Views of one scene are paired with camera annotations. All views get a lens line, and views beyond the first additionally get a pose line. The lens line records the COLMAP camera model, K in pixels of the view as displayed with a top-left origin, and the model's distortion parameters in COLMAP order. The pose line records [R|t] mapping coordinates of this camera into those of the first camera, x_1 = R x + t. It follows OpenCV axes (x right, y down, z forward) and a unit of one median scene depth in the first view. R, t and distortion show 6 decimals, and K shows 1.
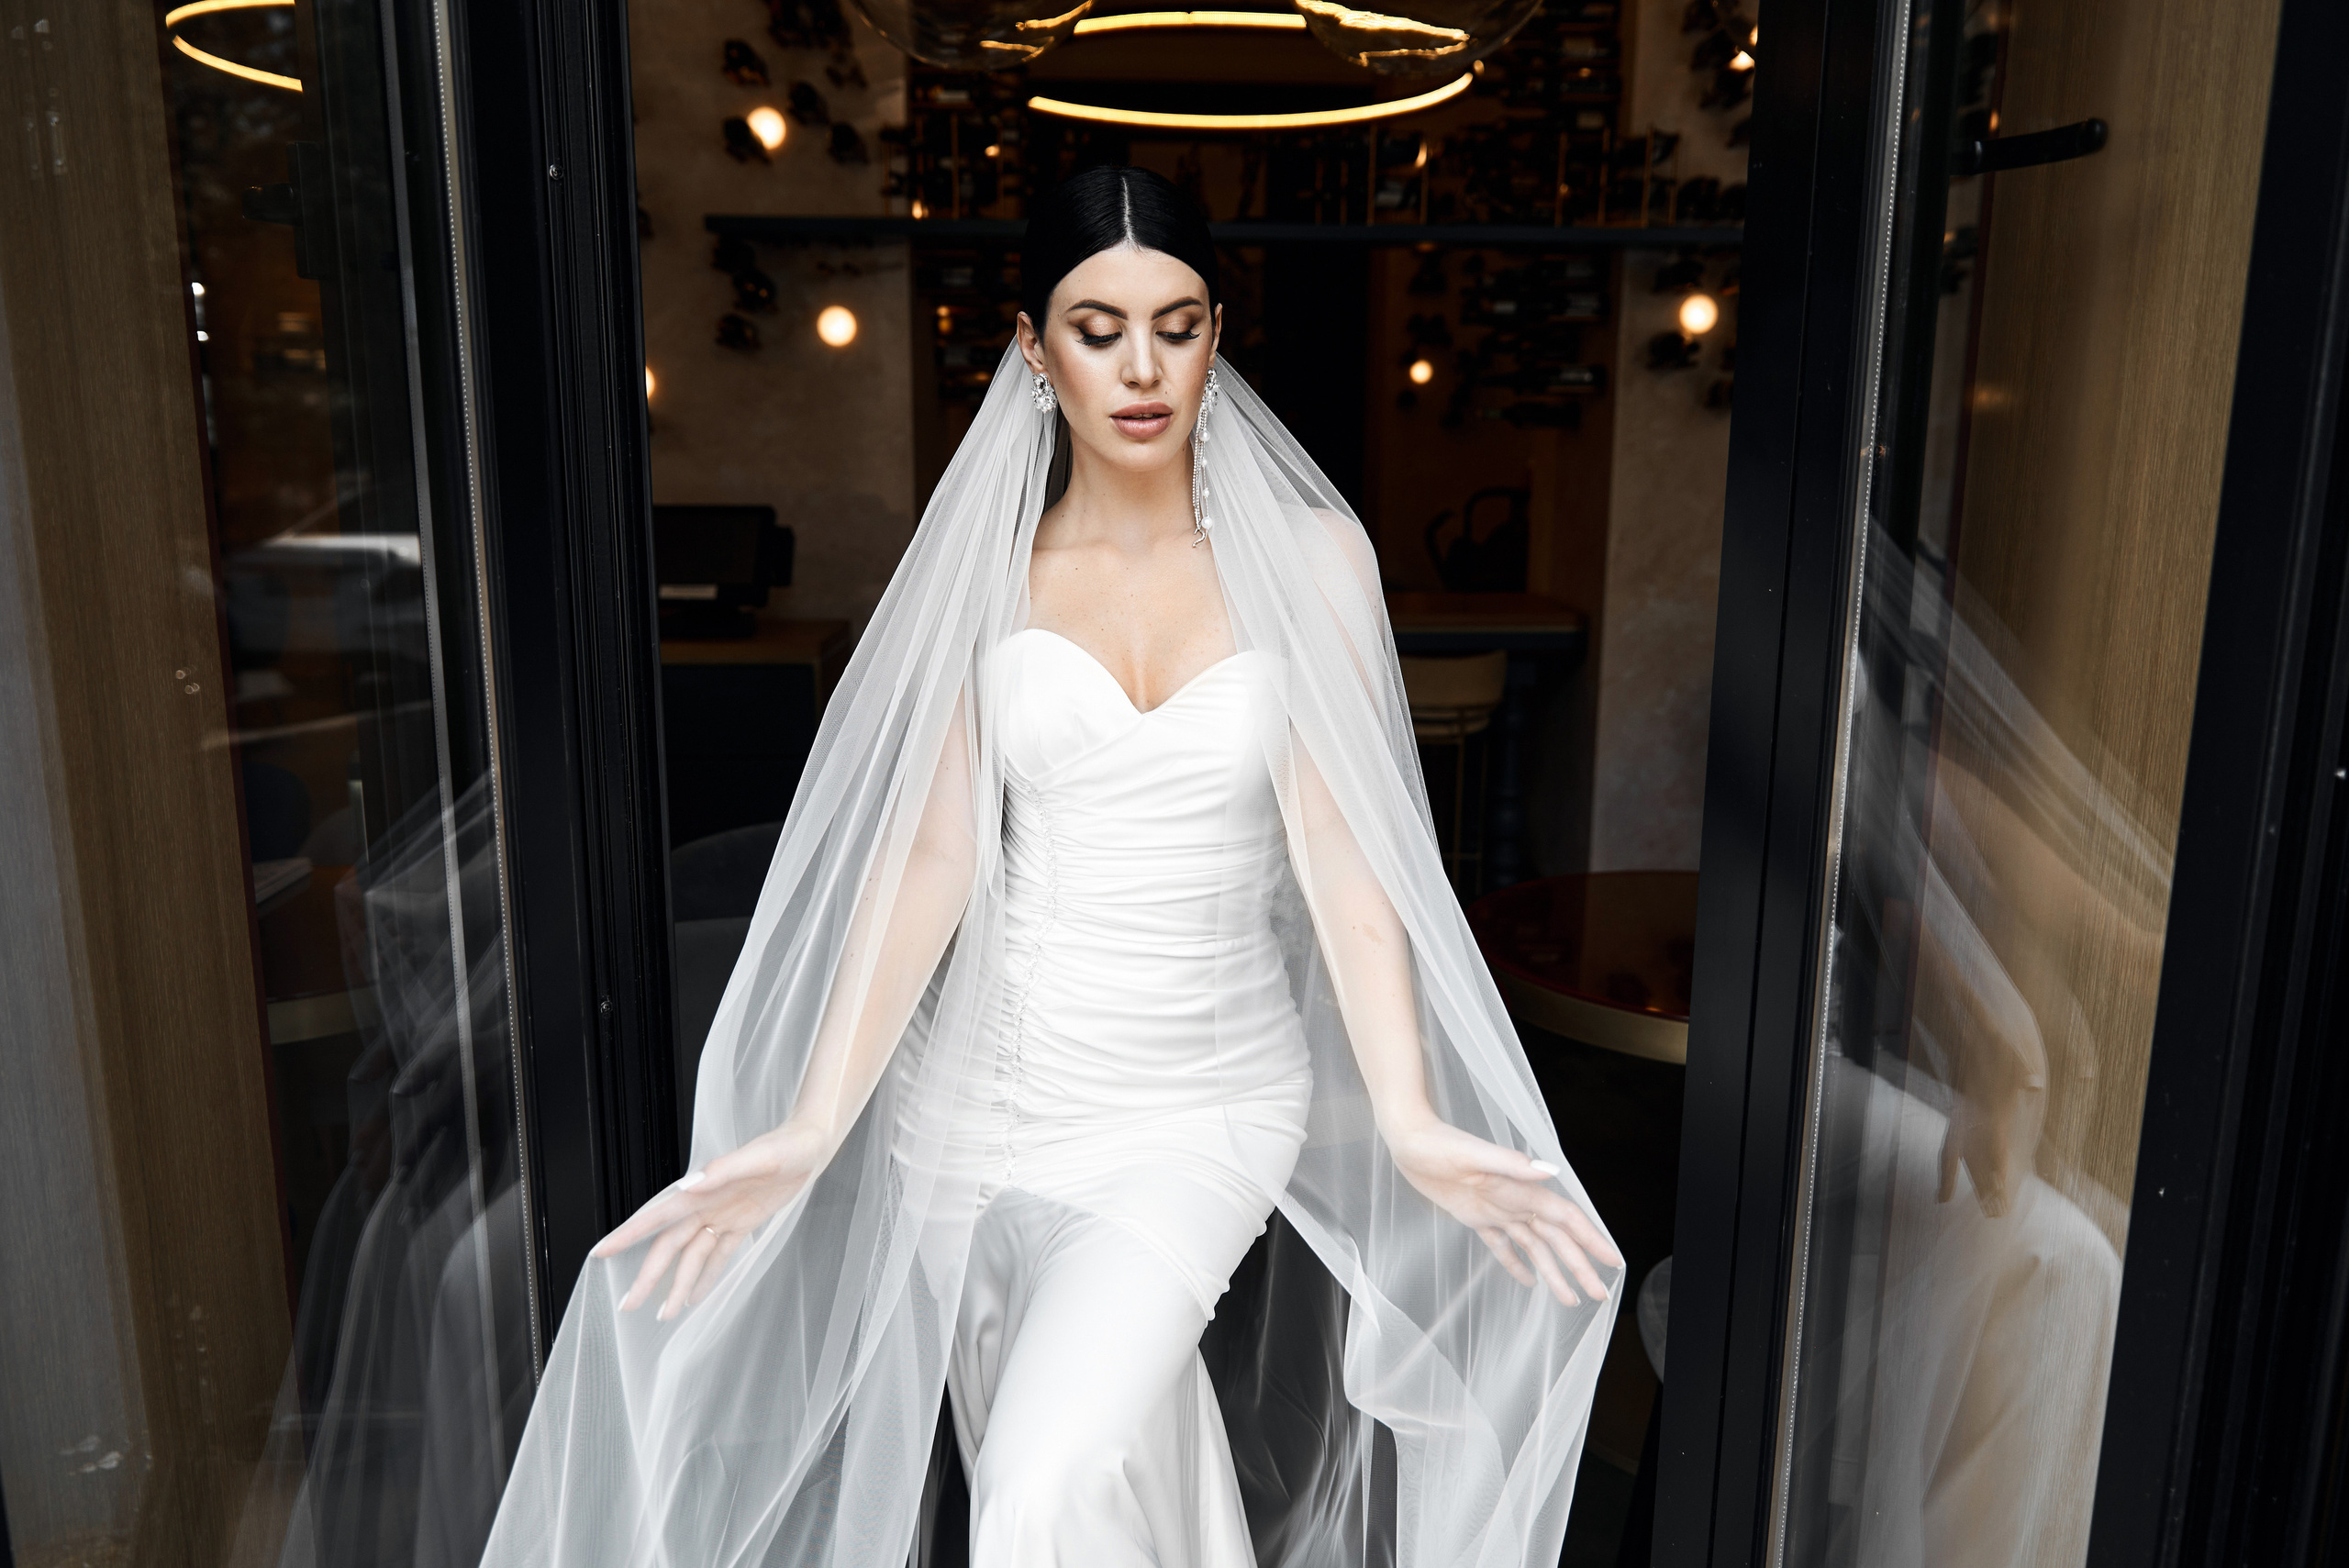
lens RADIAL K [[1730.8, 0, 1177.8], [0, 1730.8, 776.5], [0, 0, 1]] dist [0.009877, -0.009355]
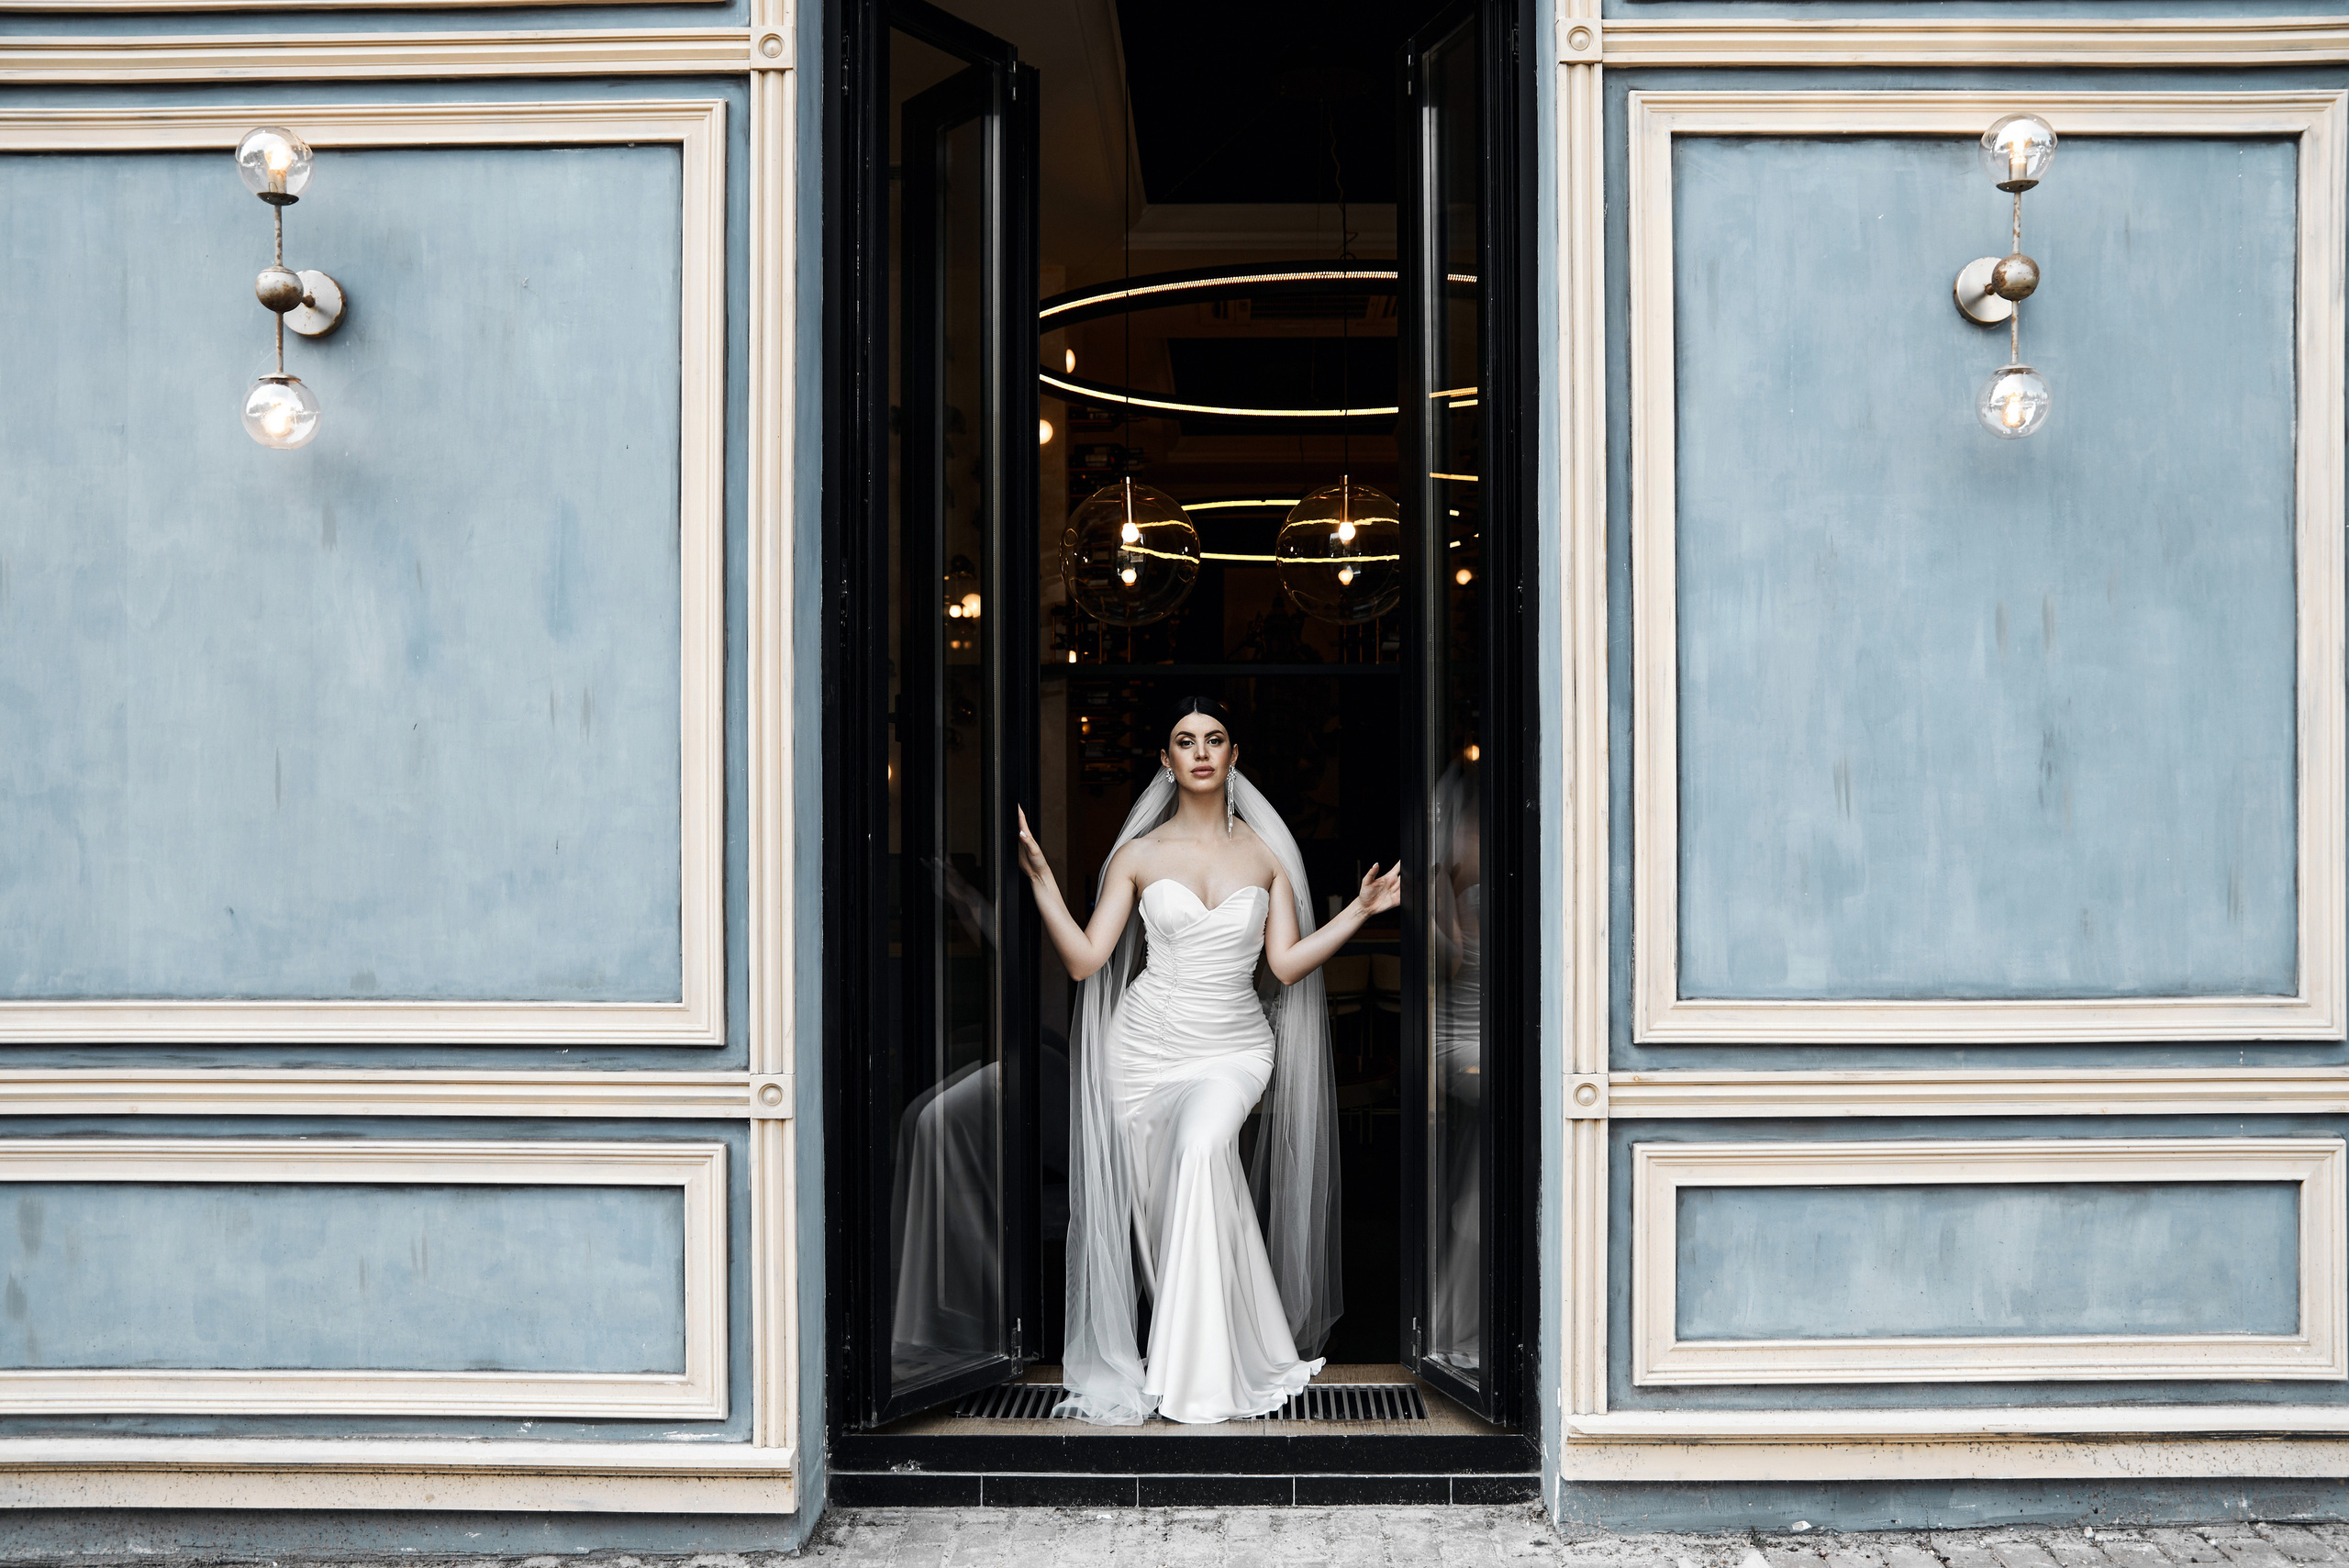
lens RADIAL K [[1992.9, 0, 1191.7], [0, 1992.9, 785.8], [0, 0, 1]] dist [-0.013044, 0.040757]
pose [[0.998705, -0.011482, -0.049567, 0.034079], [0.000917, 0.978109, -0.208089, 0.136316], [0.050871, 0.207774, 0.976853, -0.640623]]
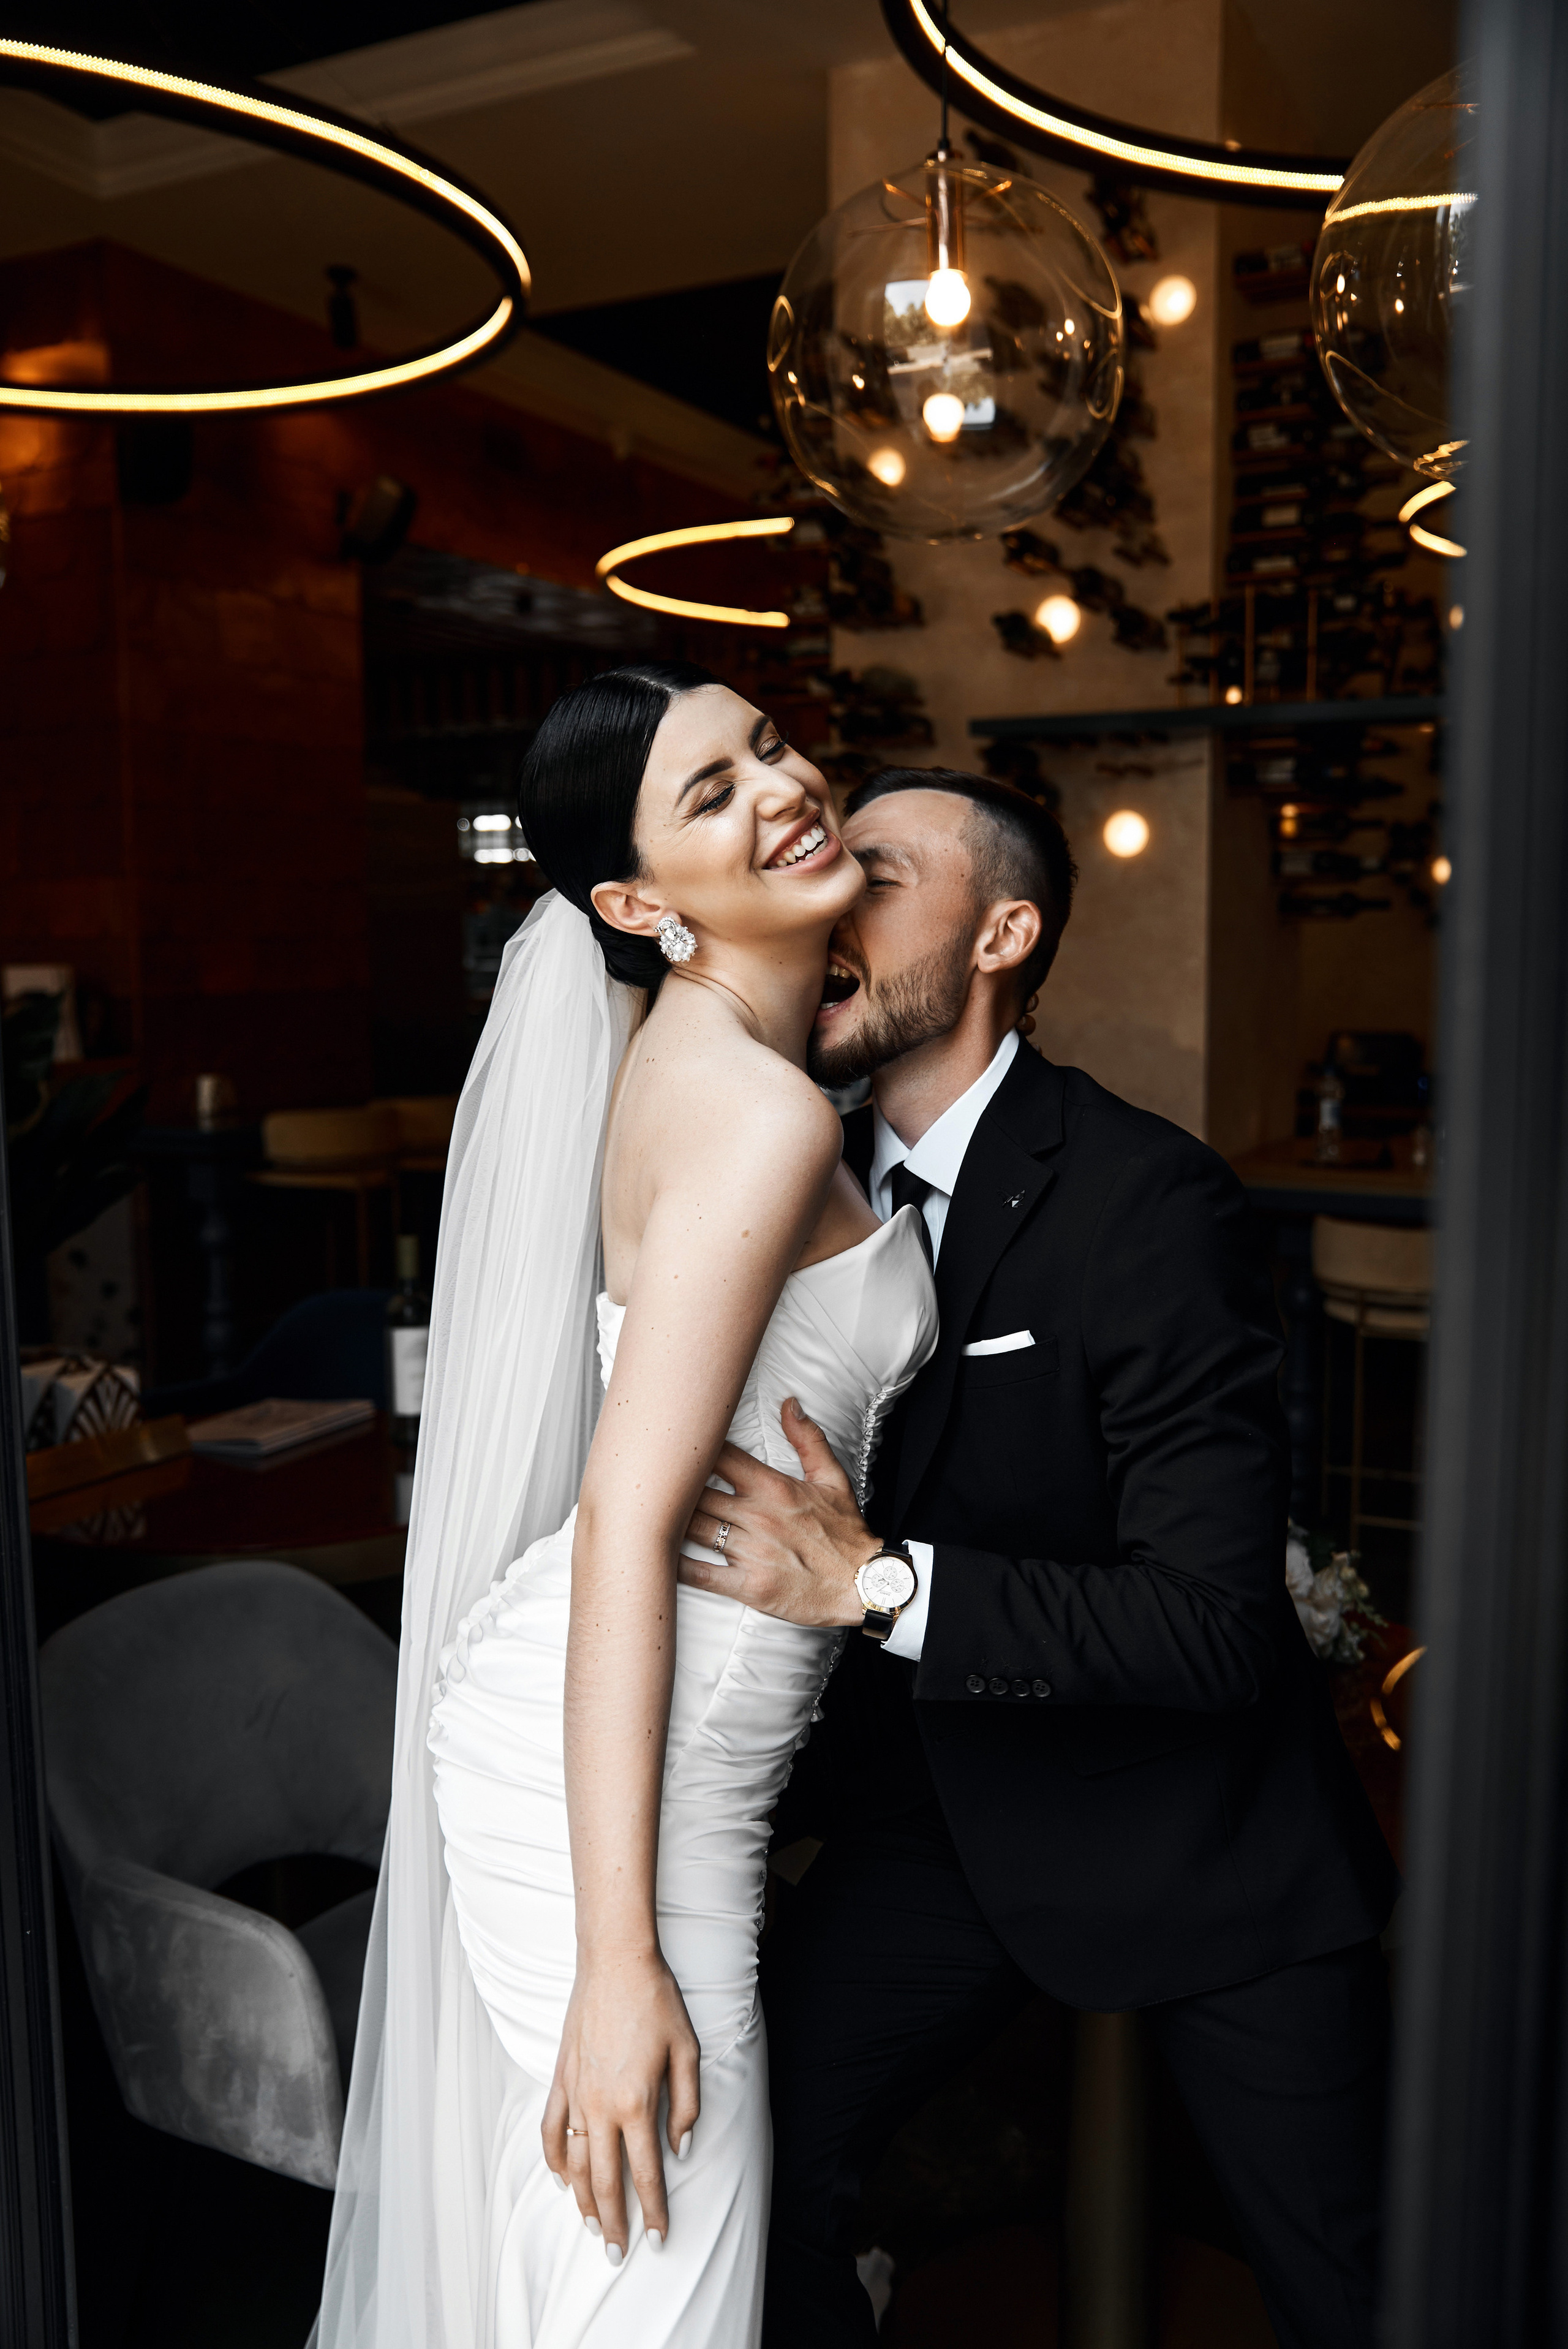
lens RADIAL K [[1995.9, 0, 786.5], [0, 1995.9, 1170.8], [0, 0, 1]] dist [-0.039227, 0.032587]
pose [[0.879709, 0.039851, -0.473840, 0.135614], [-0.080691, 0.994541, -0.066164, -0.013588], [0.468617, 0.096440, 0.878122, 0.065175]]
